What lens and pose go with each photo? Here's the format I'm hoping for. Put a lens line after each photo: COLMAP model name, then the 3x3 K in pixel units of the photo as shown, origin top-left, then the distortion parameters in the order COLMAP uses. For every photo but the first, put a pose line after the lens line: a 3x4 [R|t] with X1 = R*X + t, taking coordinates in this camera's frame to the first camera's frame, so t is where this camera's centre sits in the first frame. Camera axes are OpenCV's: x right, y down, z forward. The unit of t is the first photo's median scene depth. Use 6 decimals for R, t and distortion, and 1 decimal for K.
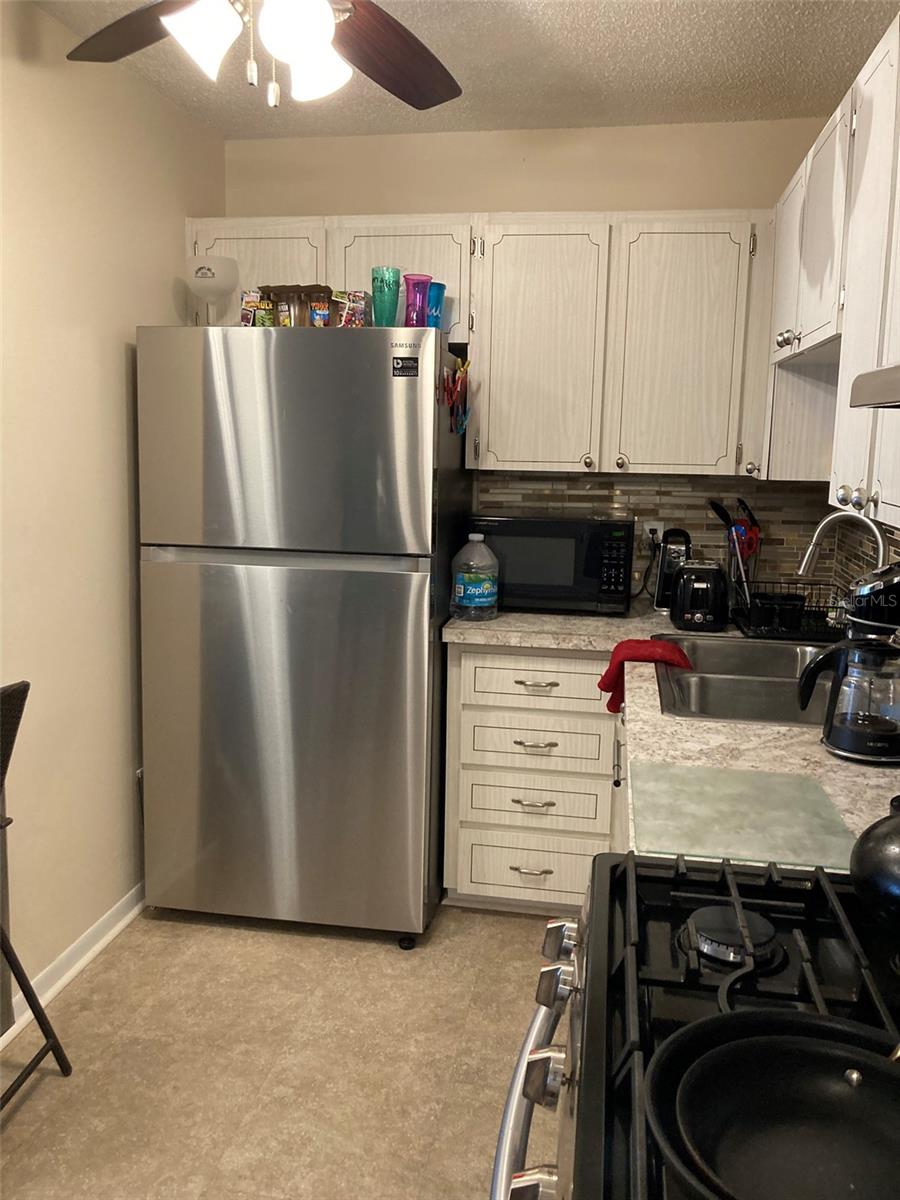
lens RADIAL K [[964.0, 0, 453.7], [0, 964.0, 592.7], [0, 0, 1]] dist [0.023780, -0.036432]
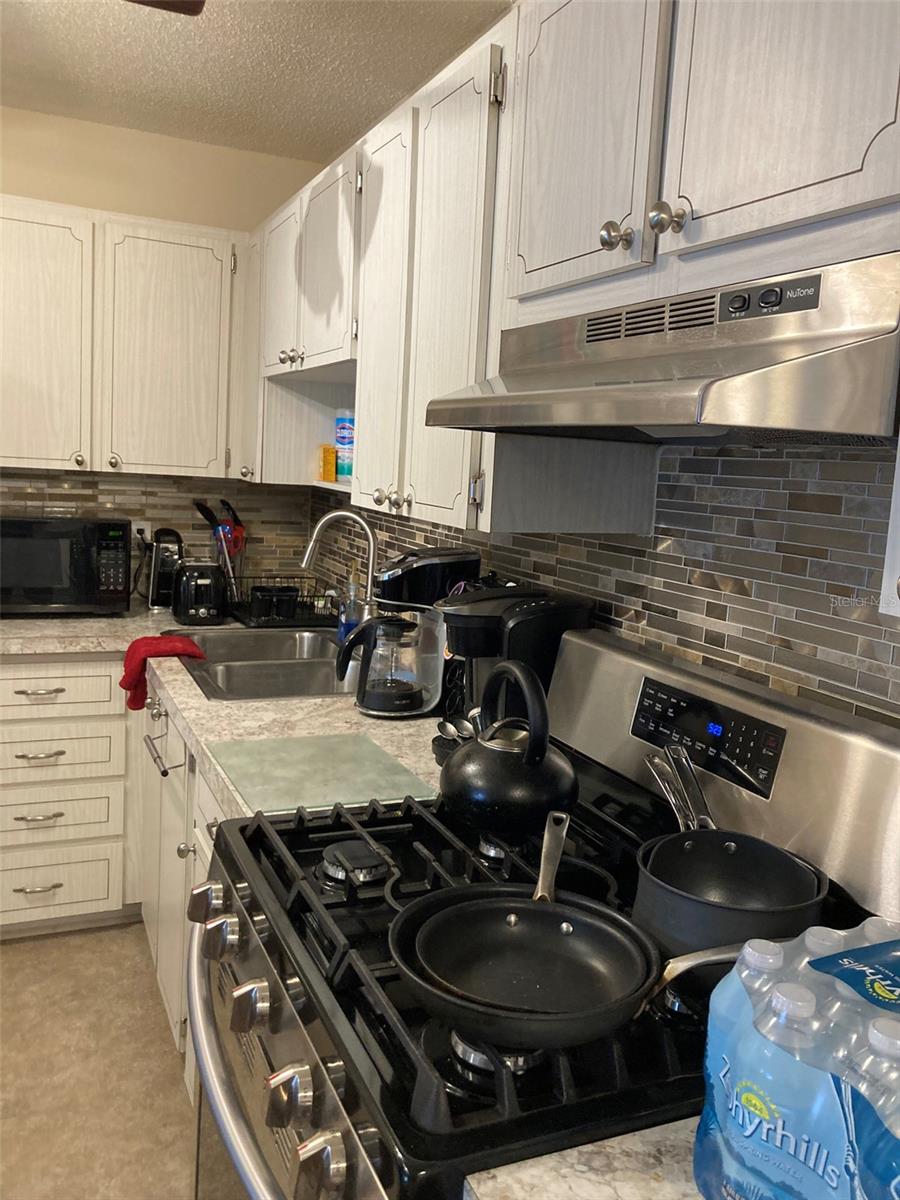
lens RADIAL K [[964.0, 0, 456.2], [0, 964.0, 597.2], [0, 0, 1]] dist [0.023780, -0.036432]
pose [[0.825487, -0.047241, 0.562441, -0.109146], [0.046817, 0.998788, 0.015179, 0.006221], [-0.562477, 0.013802, 0.826698, -0.024275]]
